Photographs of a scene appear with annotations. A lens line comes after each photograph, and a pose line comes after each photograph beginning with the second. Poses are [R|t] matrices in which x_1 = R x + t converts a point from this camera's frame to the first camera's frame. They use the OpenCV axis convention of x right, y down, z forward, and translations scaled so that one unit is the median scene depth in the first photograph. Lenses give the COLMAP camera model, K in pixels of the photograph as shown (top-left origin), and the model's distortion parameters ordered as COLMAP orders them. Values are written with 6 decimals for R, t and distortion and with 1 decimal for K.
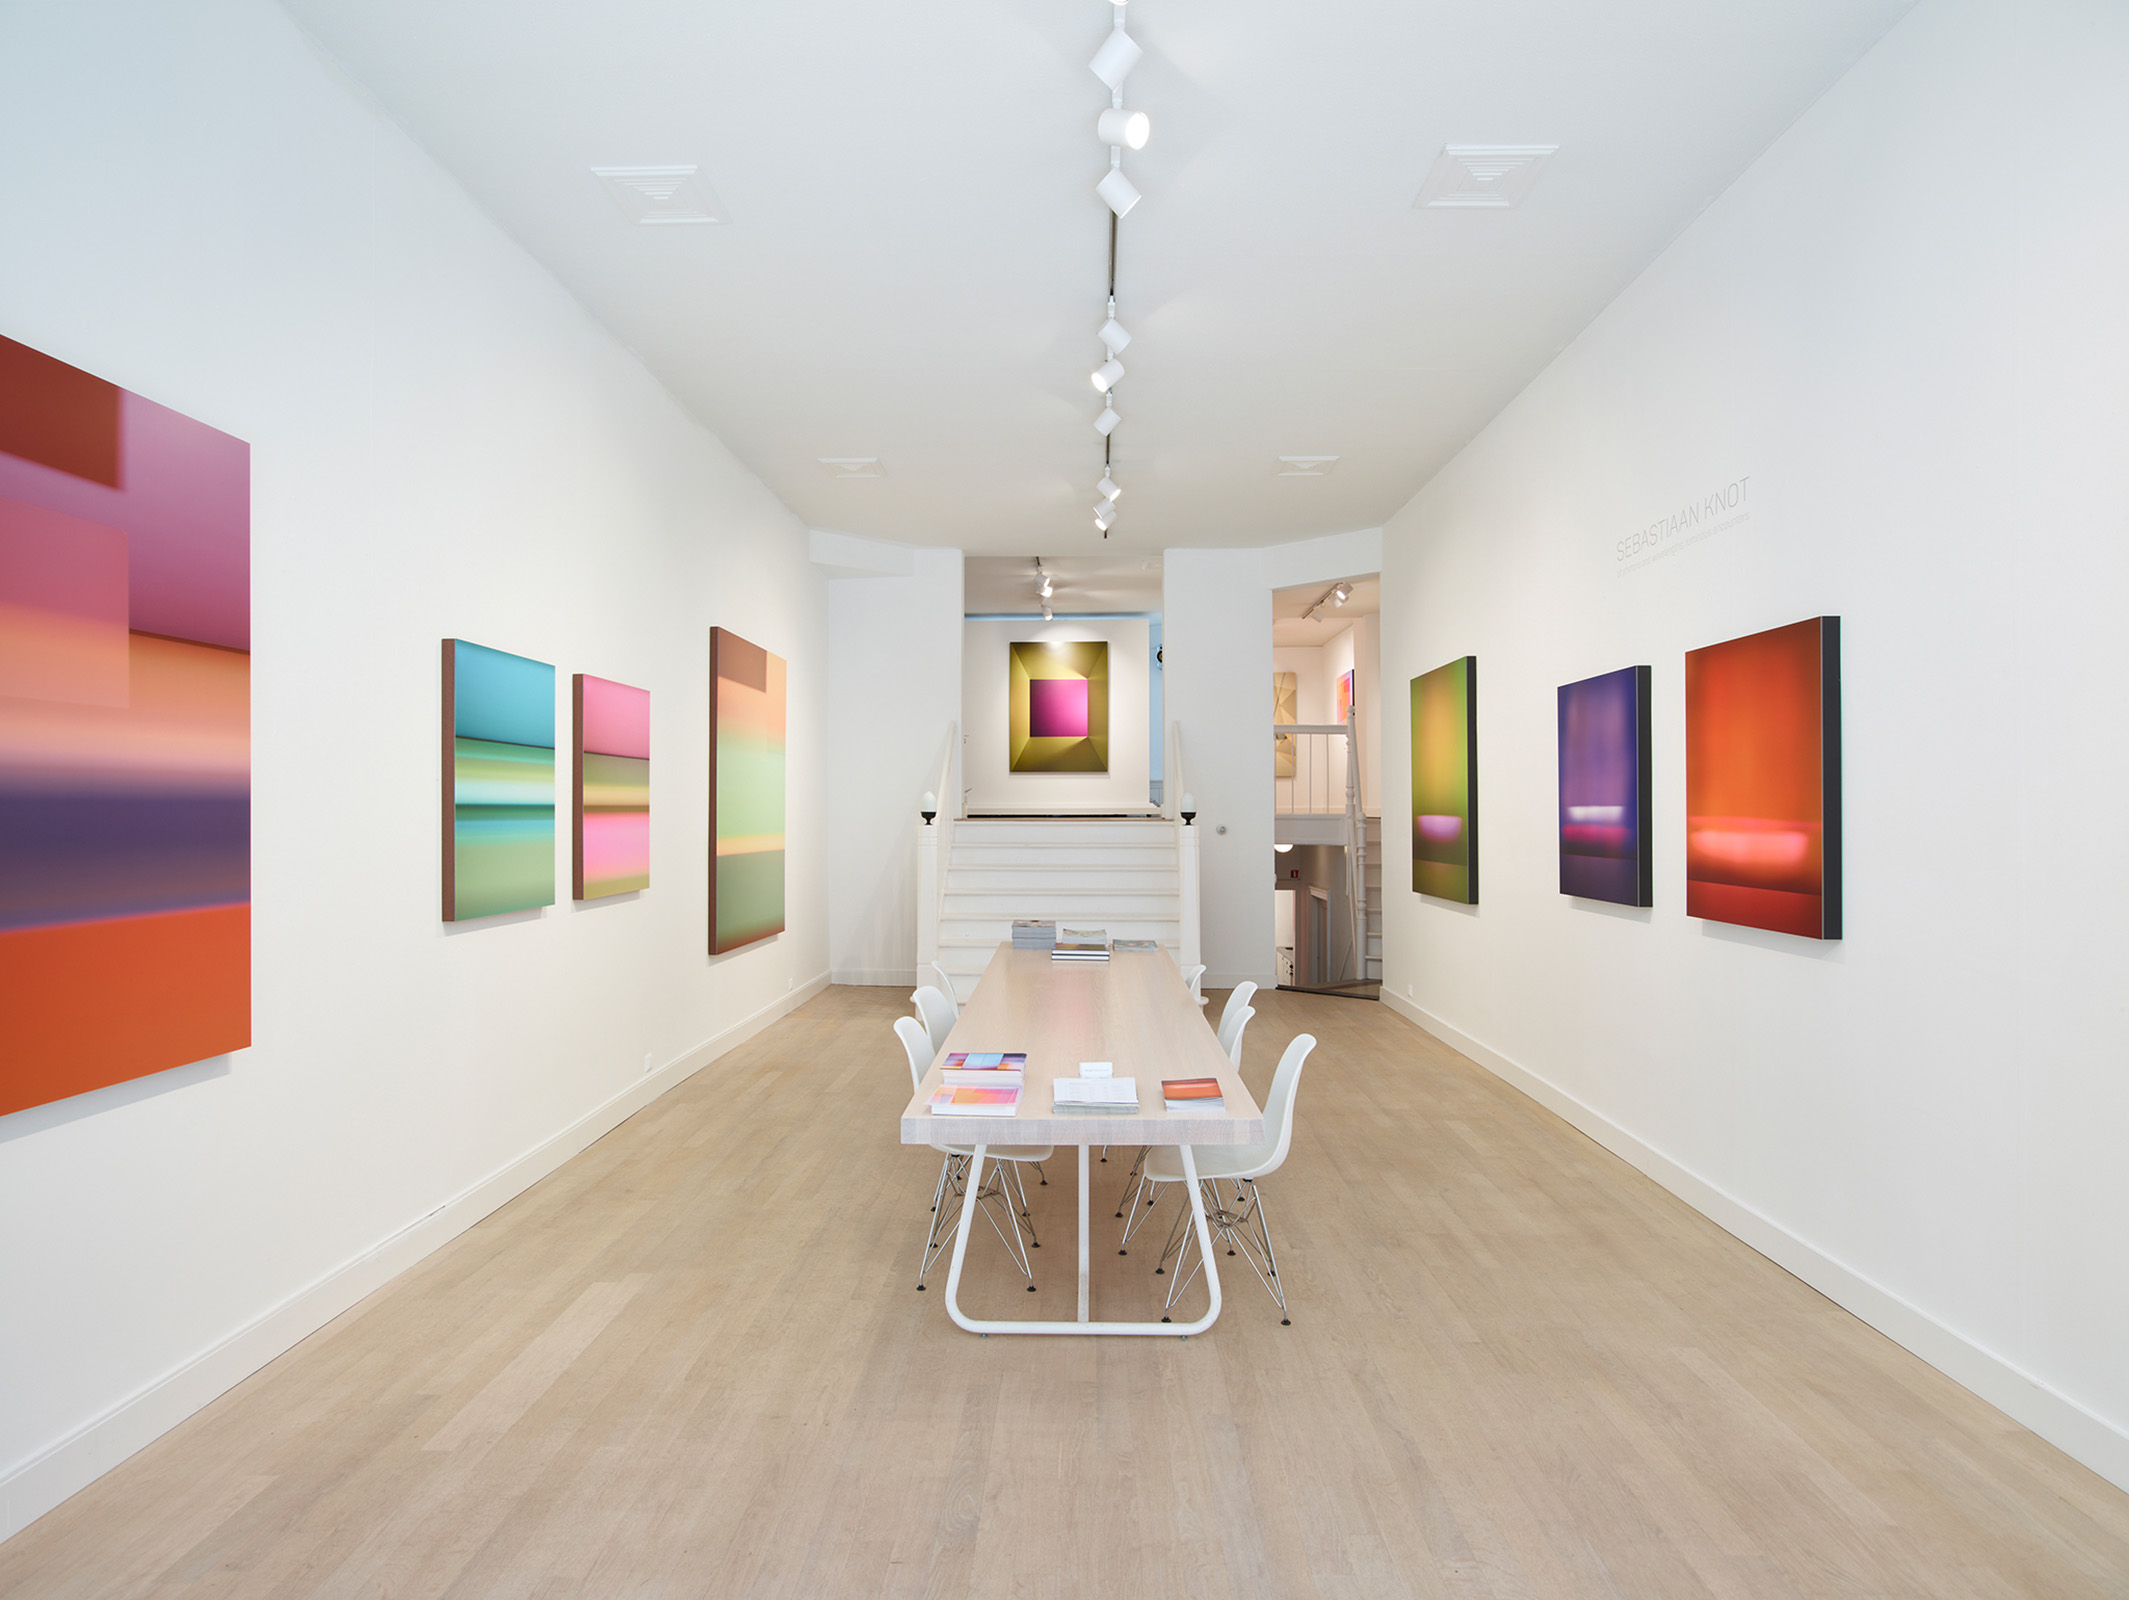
lens RADIAL K [[1137.8, 0, 1064.2], [0, 1137.8, 806.5], [0, 0, 1]] dist [-0.030466, 0.014977]
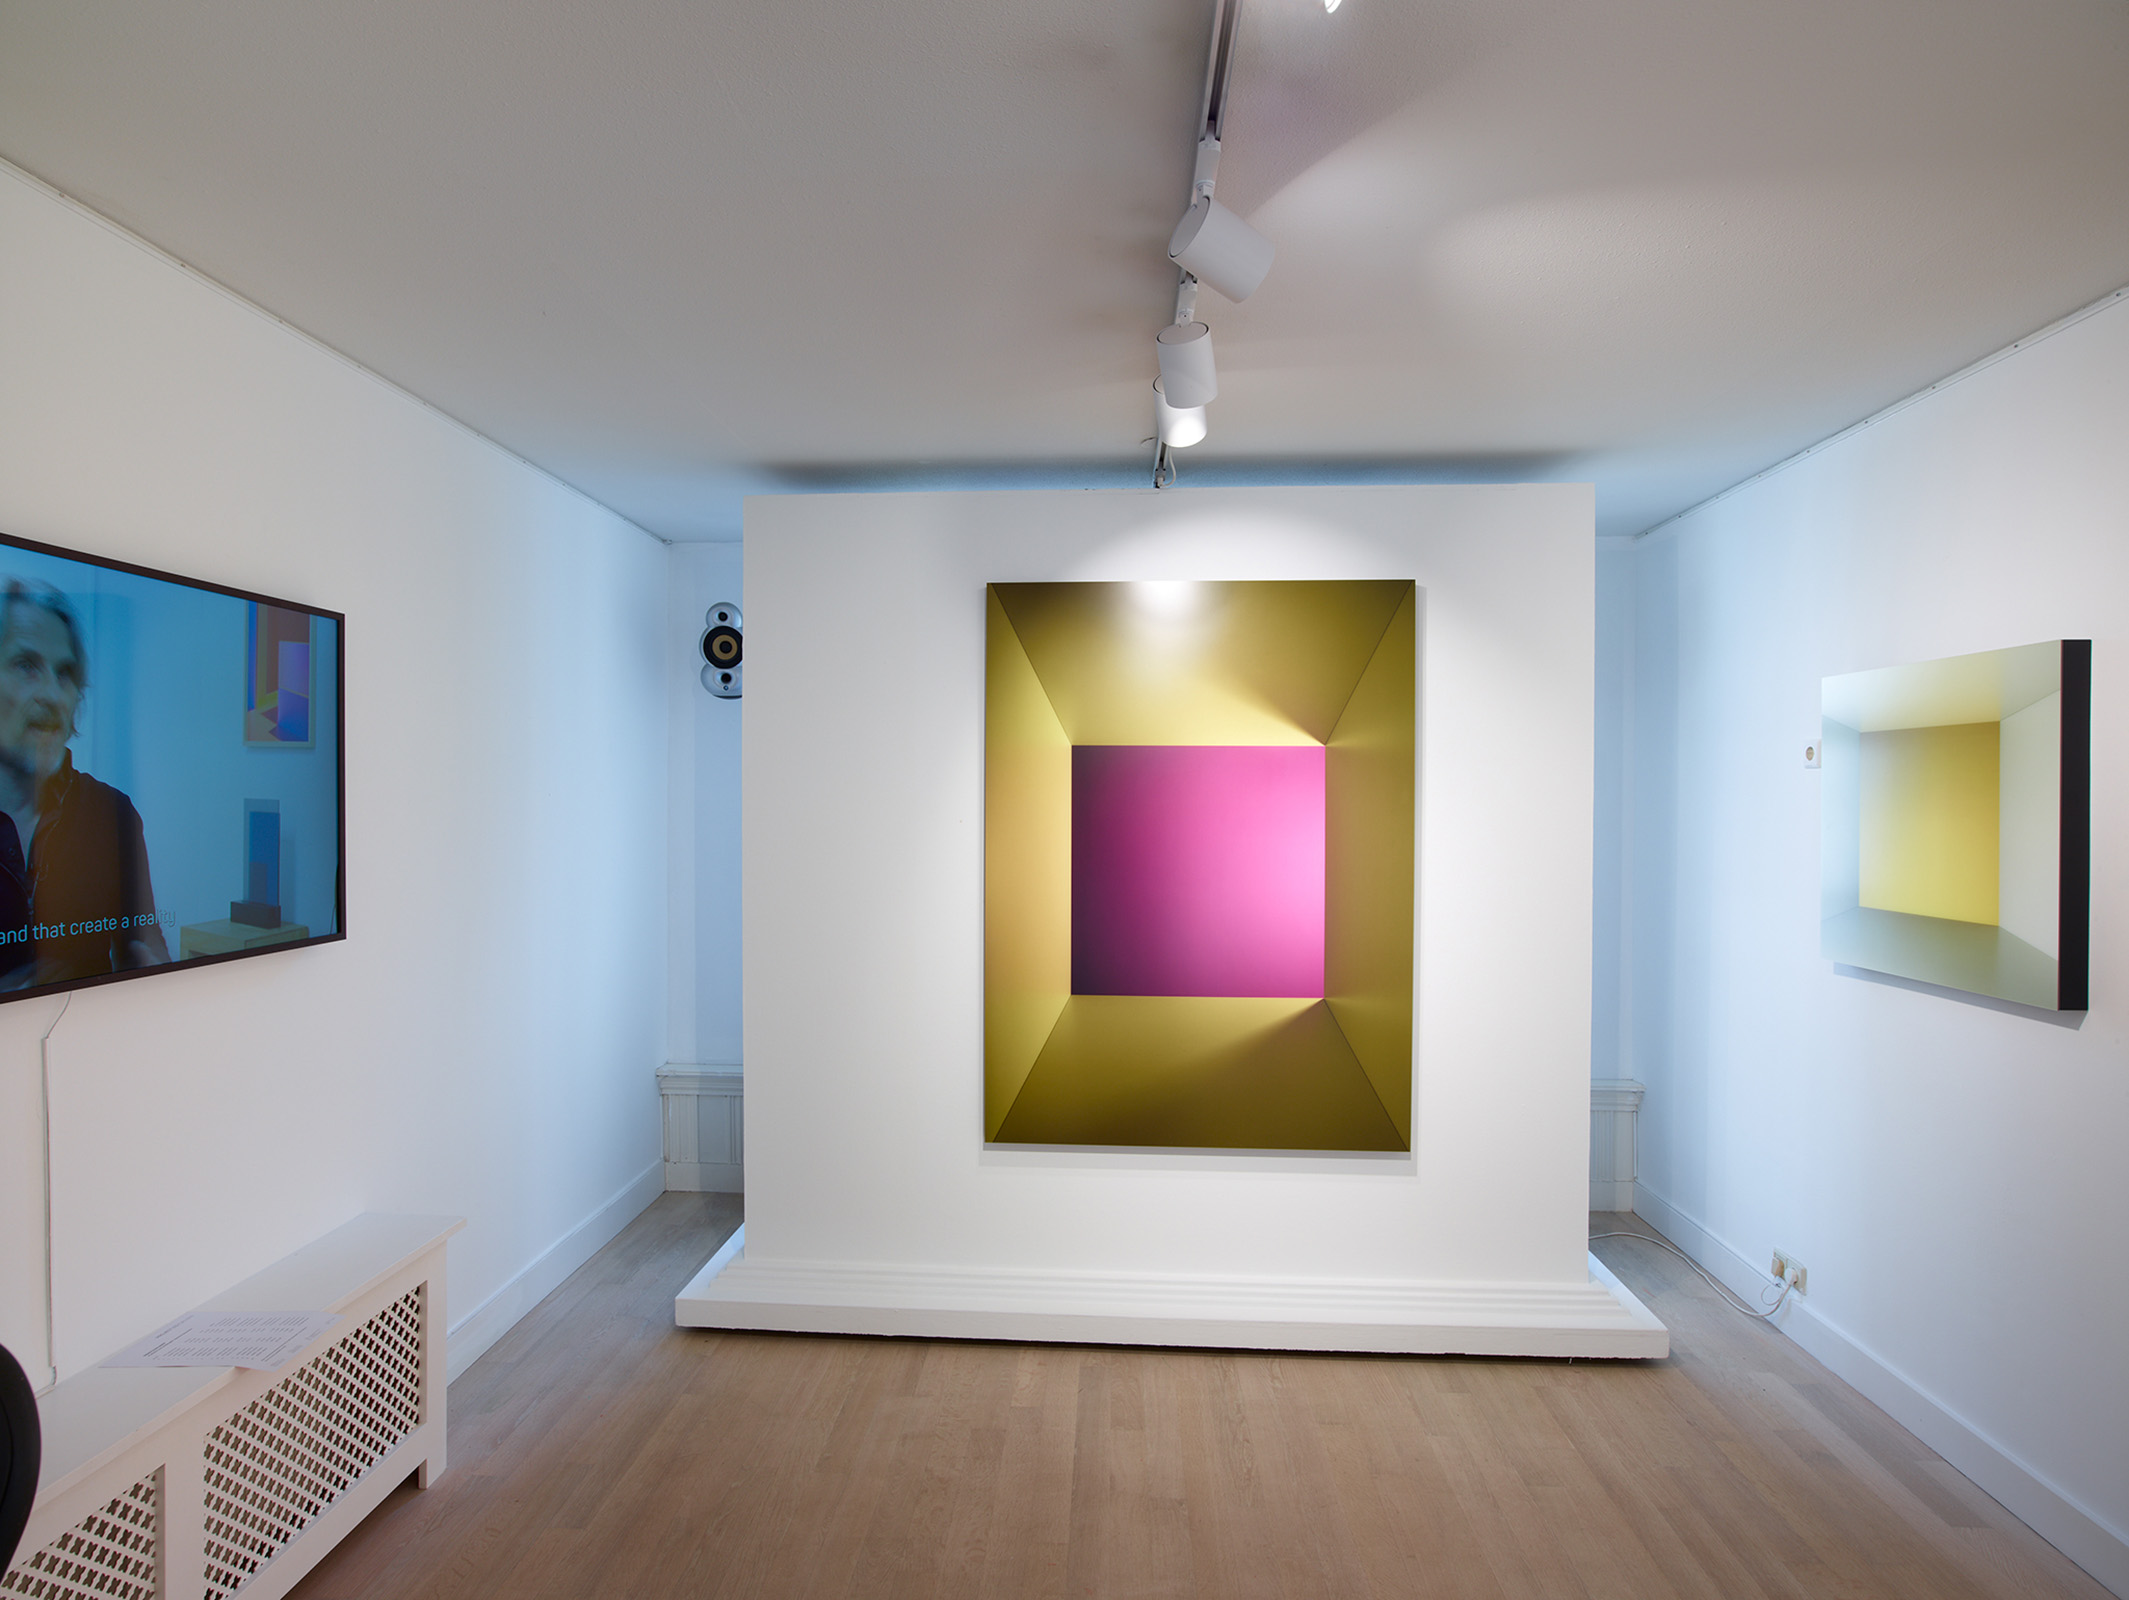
lens RADIAL K [[1137.8, 0, 1061.8], [0, 1137.8, 799.8], [0, 0, 1]] dist [-0.030466, 0.014977]
pose [[0.999488, 0.004147, -0.031710, -0.075827], [-0.003732, 0.999907, 0.013143, -0.316978], [0.031762, -0.013018, 0.999411, 2.352226]]
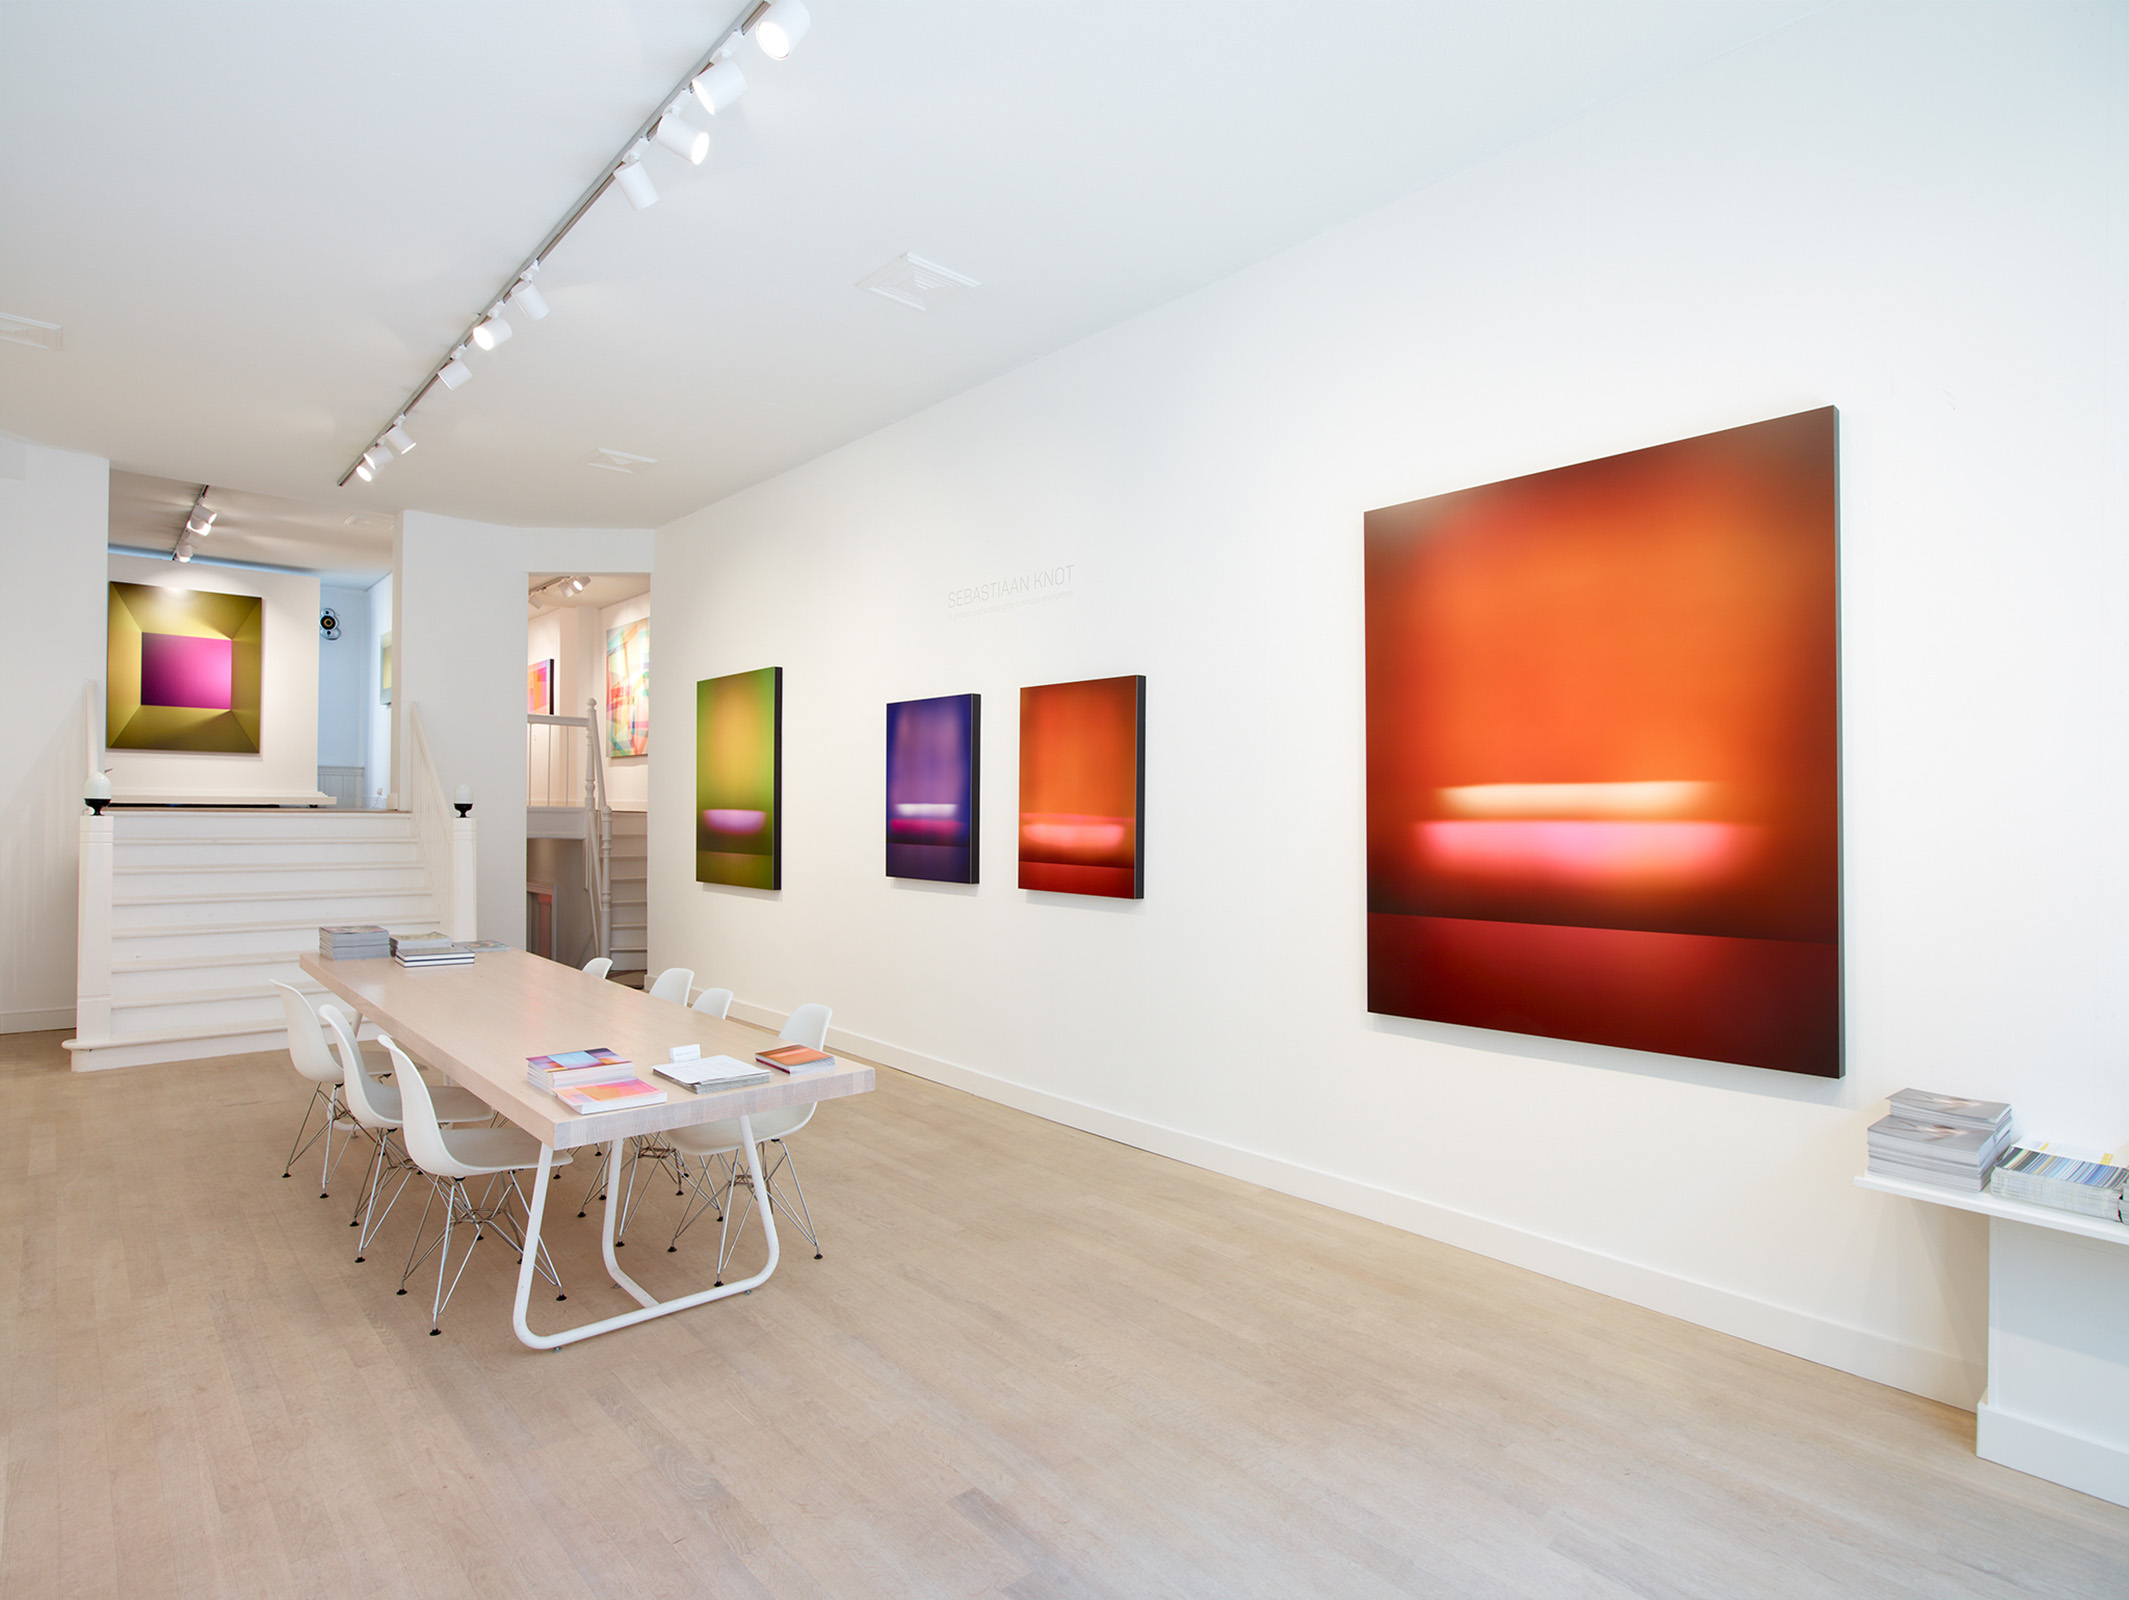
lens RADIAL K [[1117.6, 0, 1055.1], [0, 1117.6, 806.0], [0, 0, 1]] dist [-0.017688, 0.008689]
pose [[0.726194, 0.011043, 0.687402, -0.296230], [-0.014372, 0.999896, -0.000880, 0.001137], [-0.687340, -0.009240, 0.726277, 0.020681]]
